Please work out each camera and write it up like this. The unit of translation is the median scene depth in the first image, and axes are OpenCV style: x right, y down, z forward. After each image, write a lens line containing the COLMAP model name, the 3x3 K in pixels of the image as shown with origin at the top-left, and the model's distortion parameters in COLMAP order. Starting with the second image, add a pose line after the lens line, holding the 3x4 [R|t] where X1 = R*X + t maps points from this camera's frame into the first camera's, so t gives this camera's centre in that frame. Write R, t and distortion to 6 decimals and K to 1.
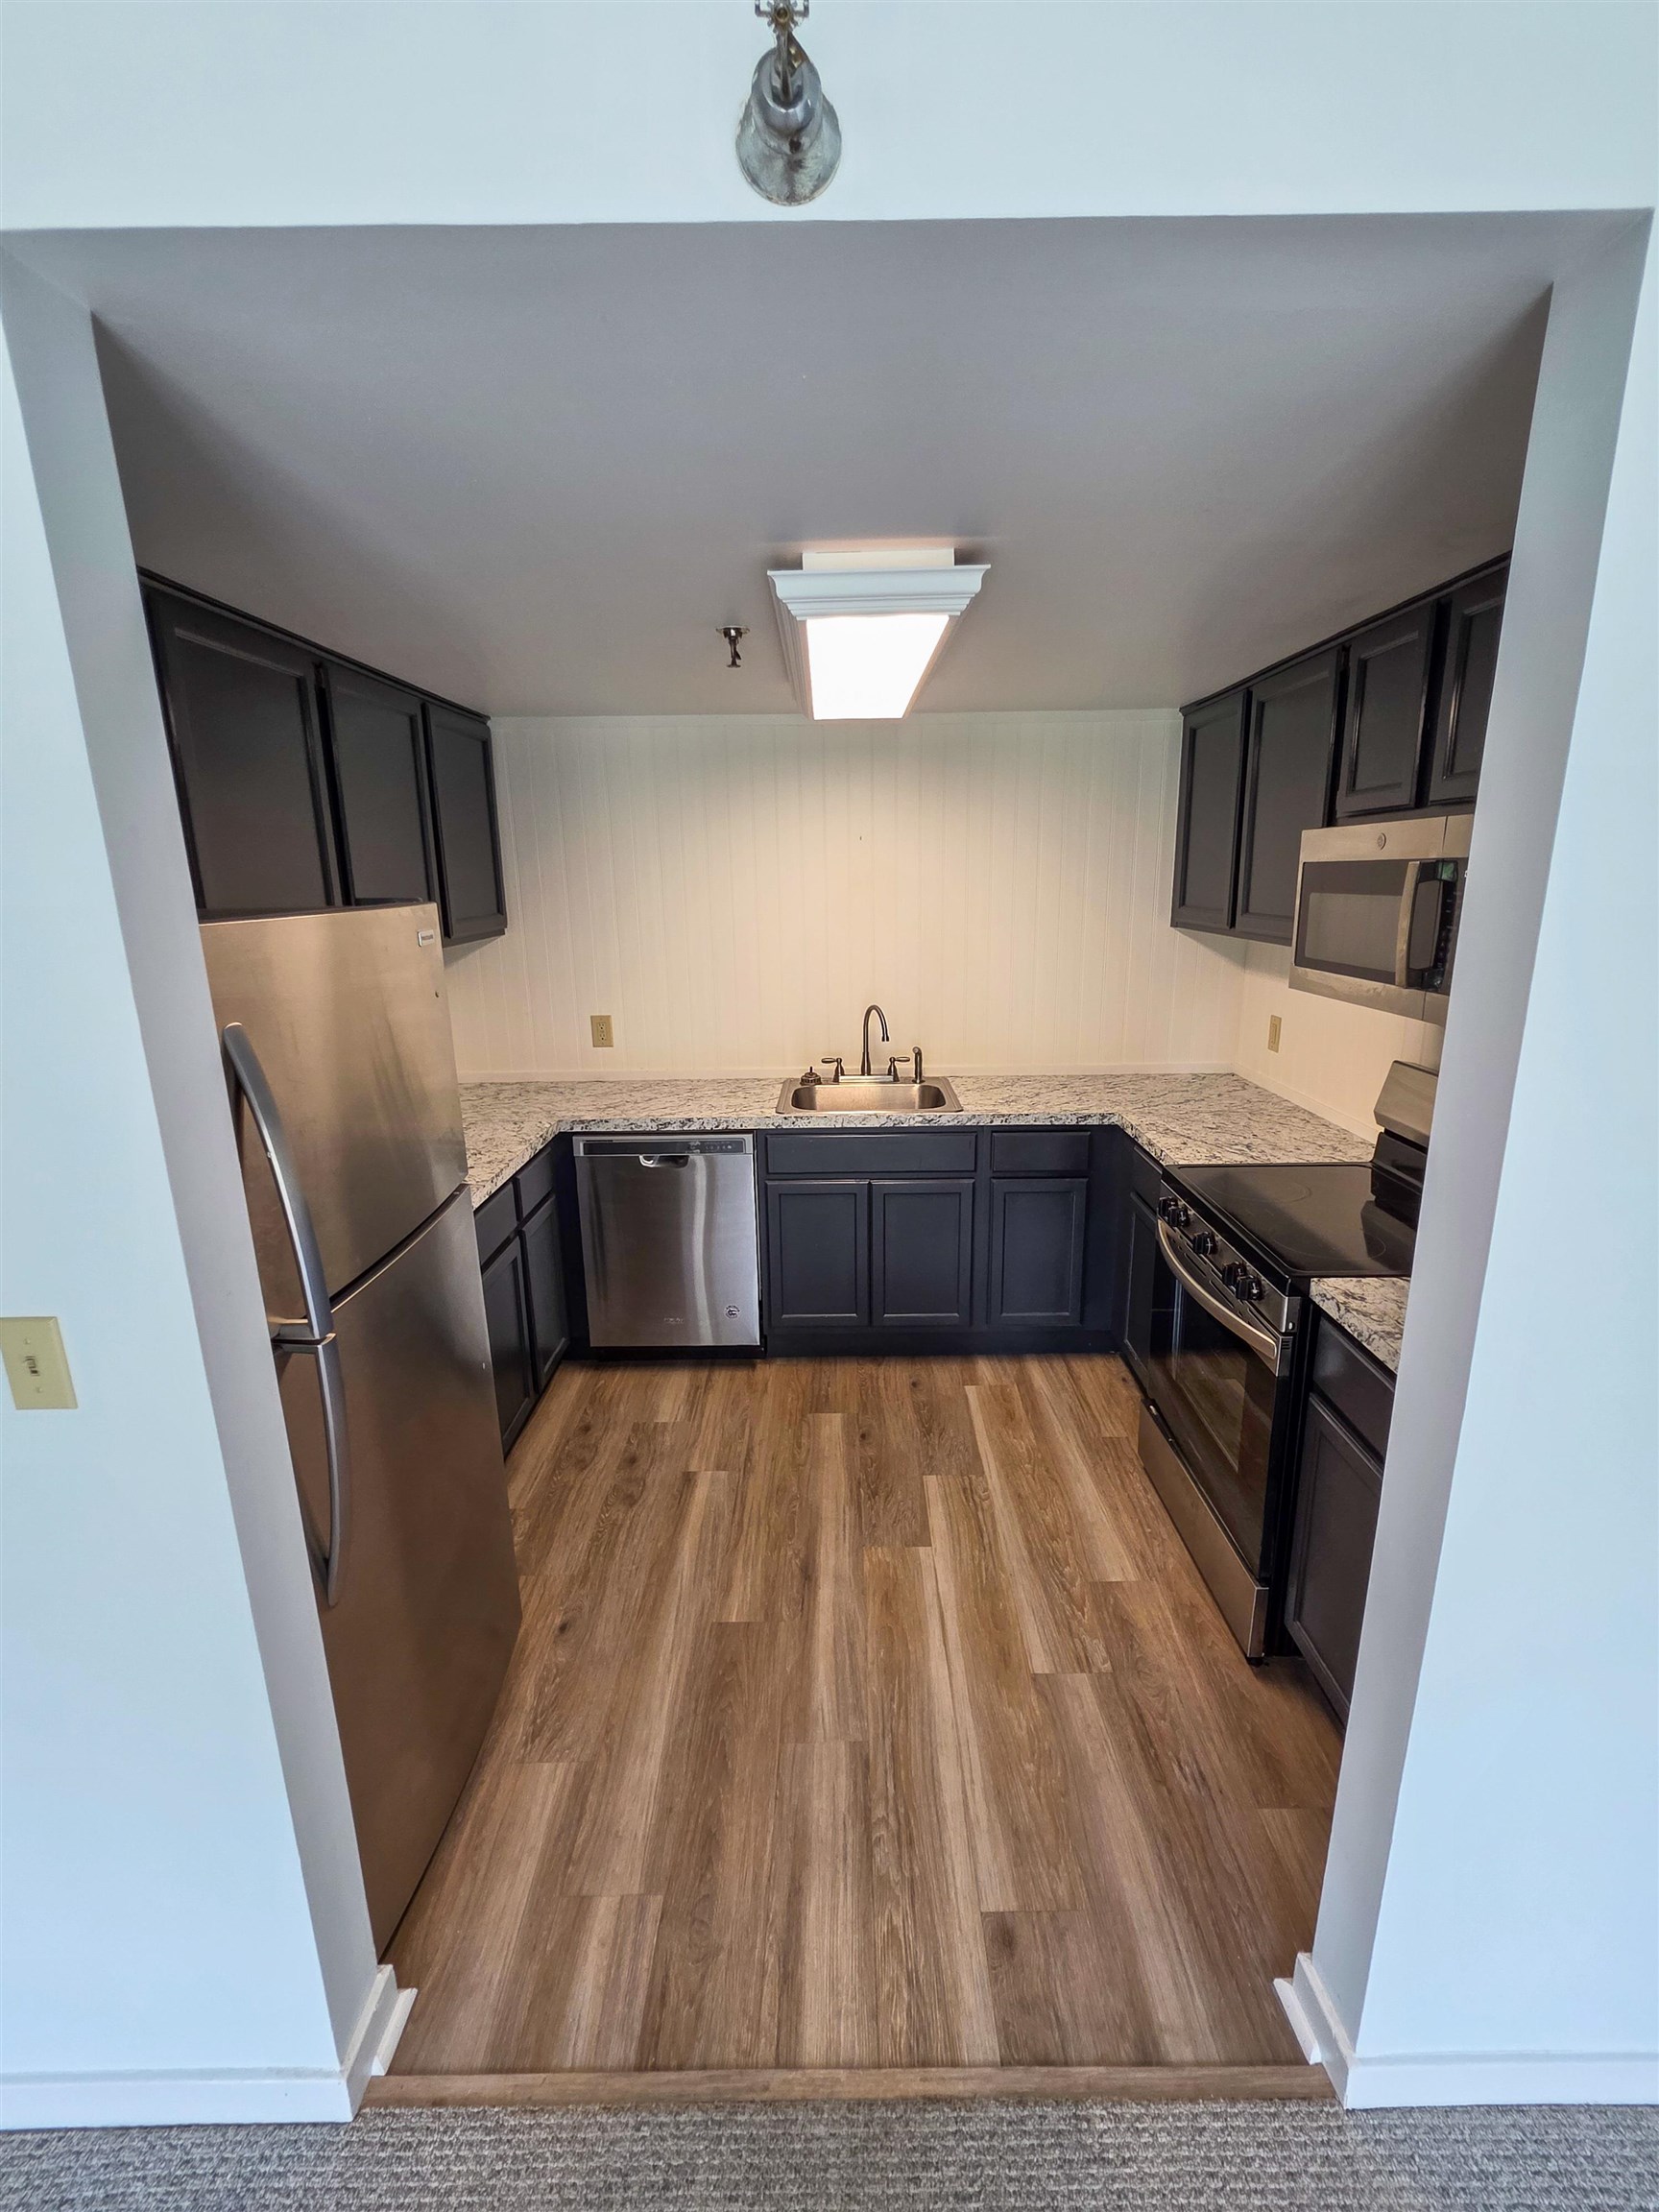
lens RADIAL K [[962.2, 0, 845.2], [0, 962.2, 1108.3], [0, 0, 1]] dist [0.001519, -0.000048]
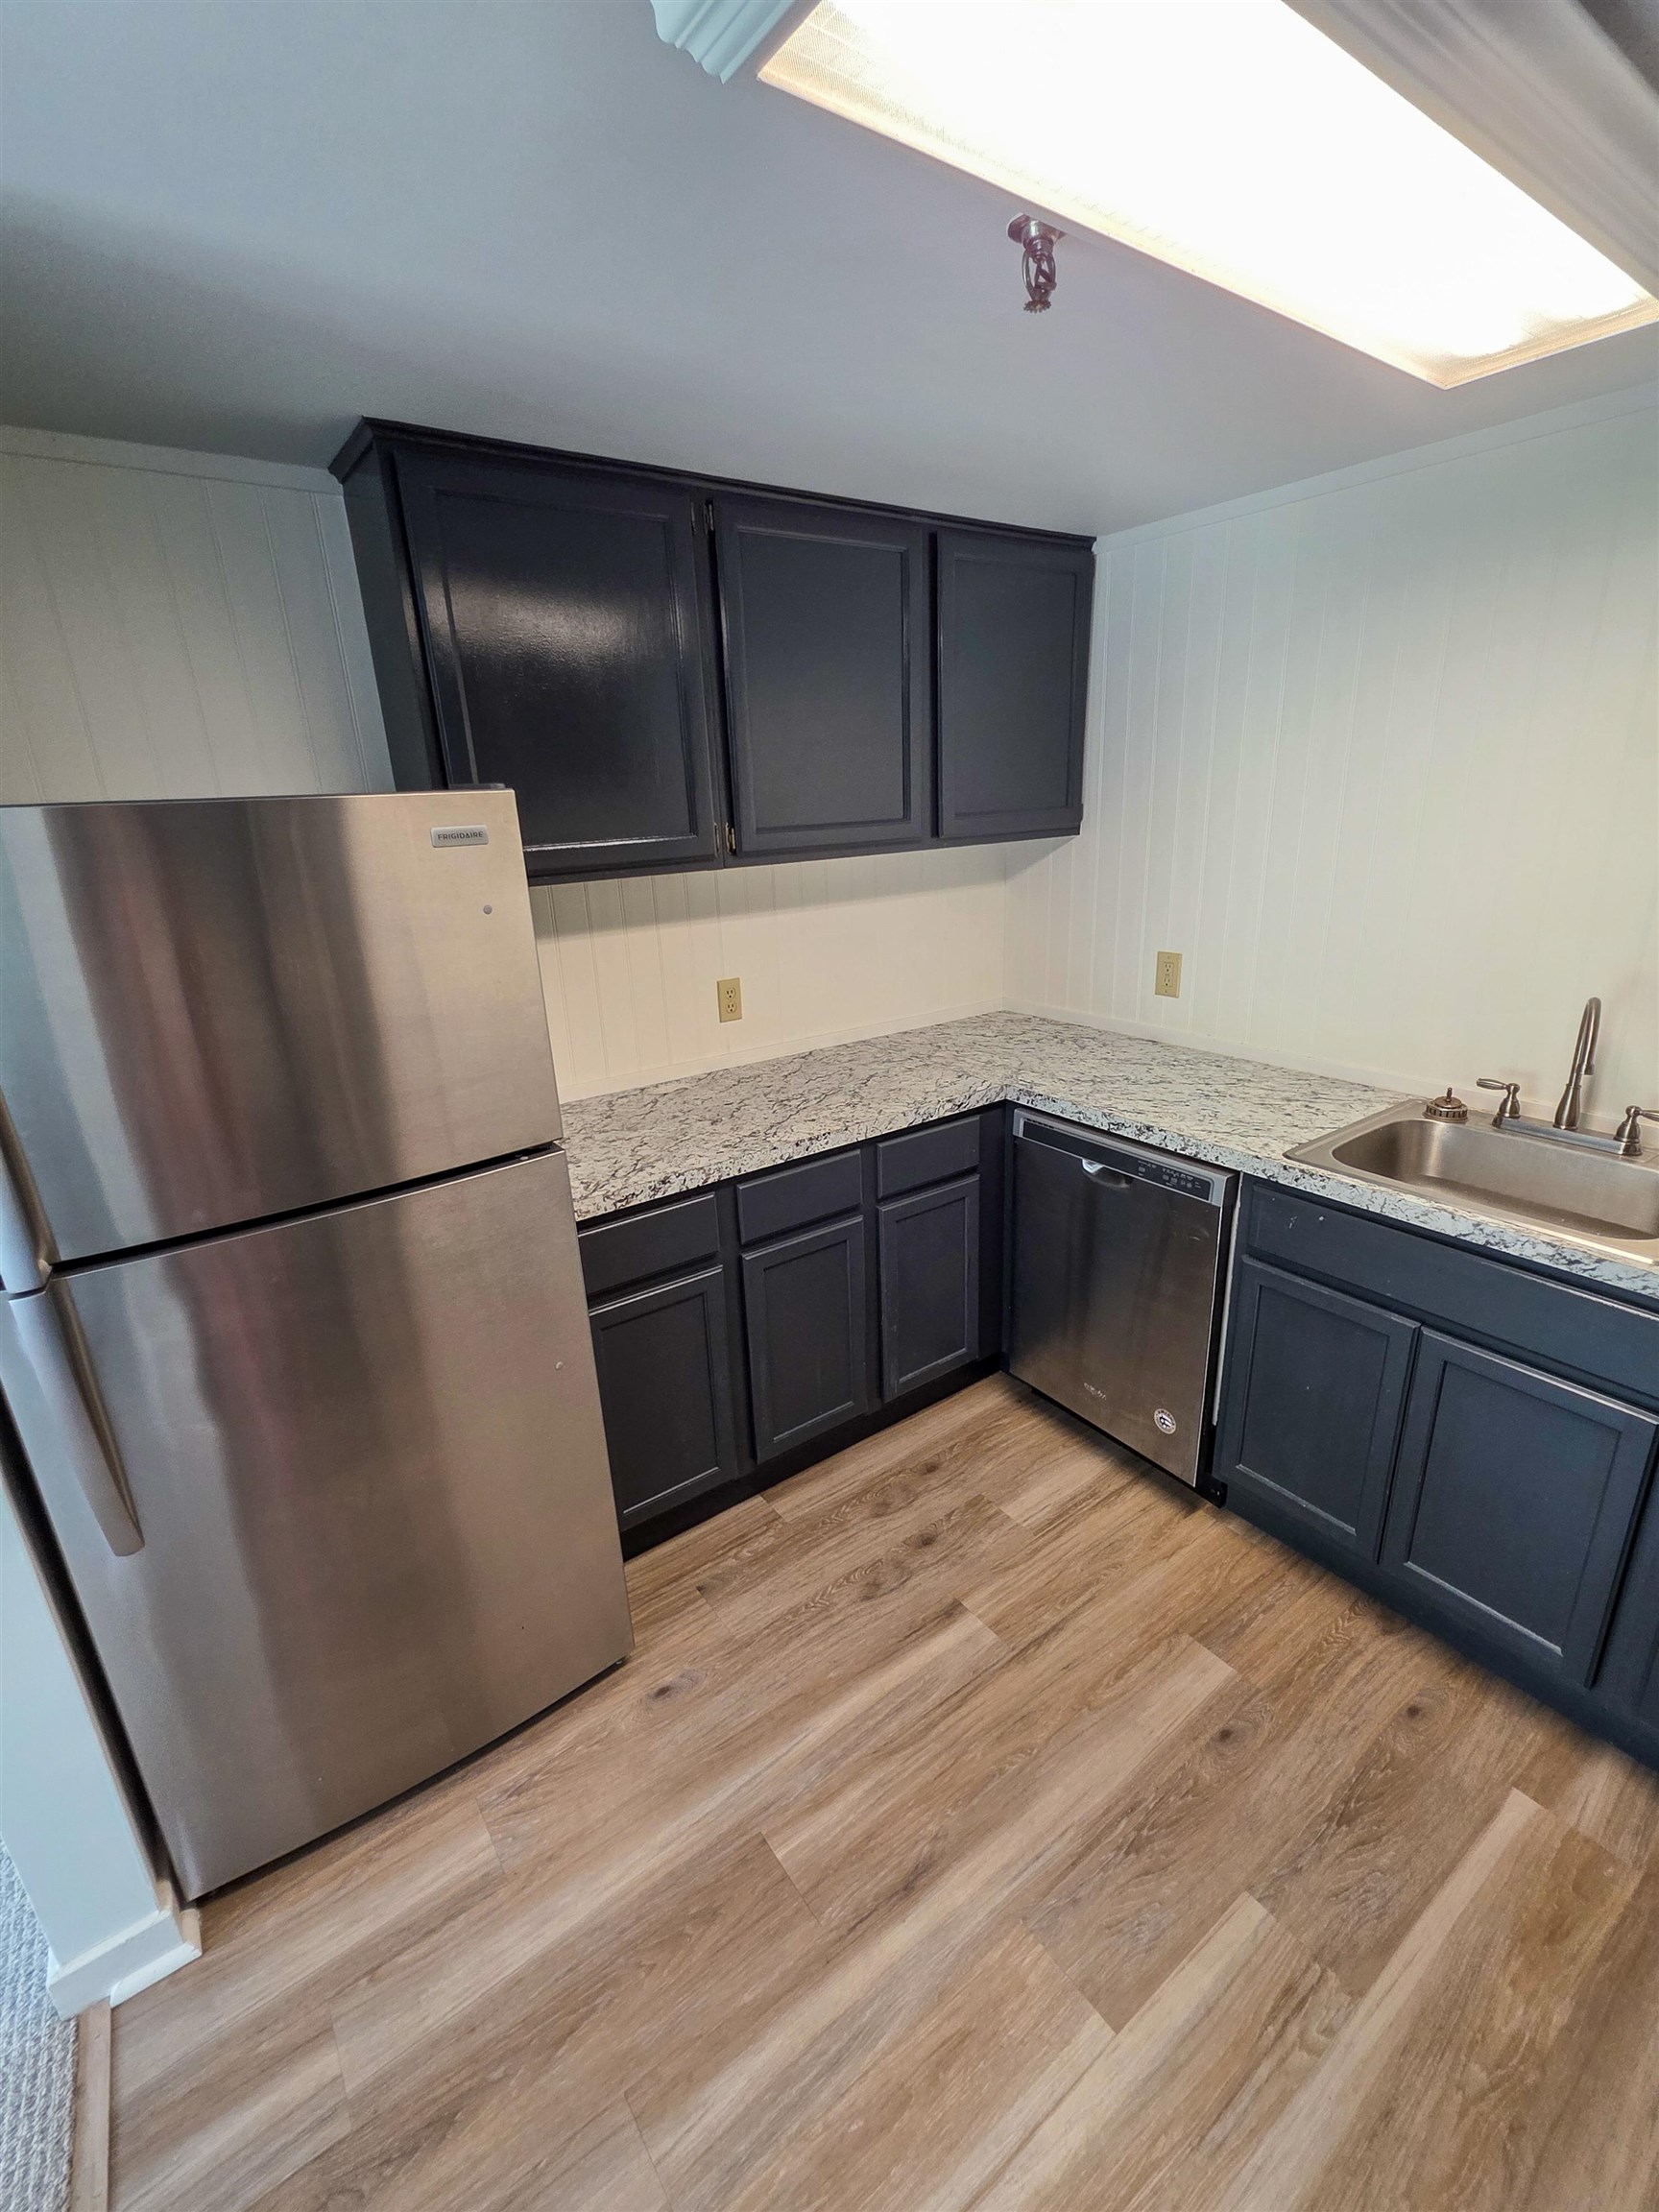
lens RADIAL K [[970.2, 0, 845.6], [0, 970.2, 1111.8], [0, 0, 1]] dist [0.001422, 0.000742]
pose [[0.591145, 0.246053, -0.768118, 0.261201], [-0.165039, 0.969083, 0.183414, -0.100549], [0.789499, 0.018345, 0.613477, 0.493195]]
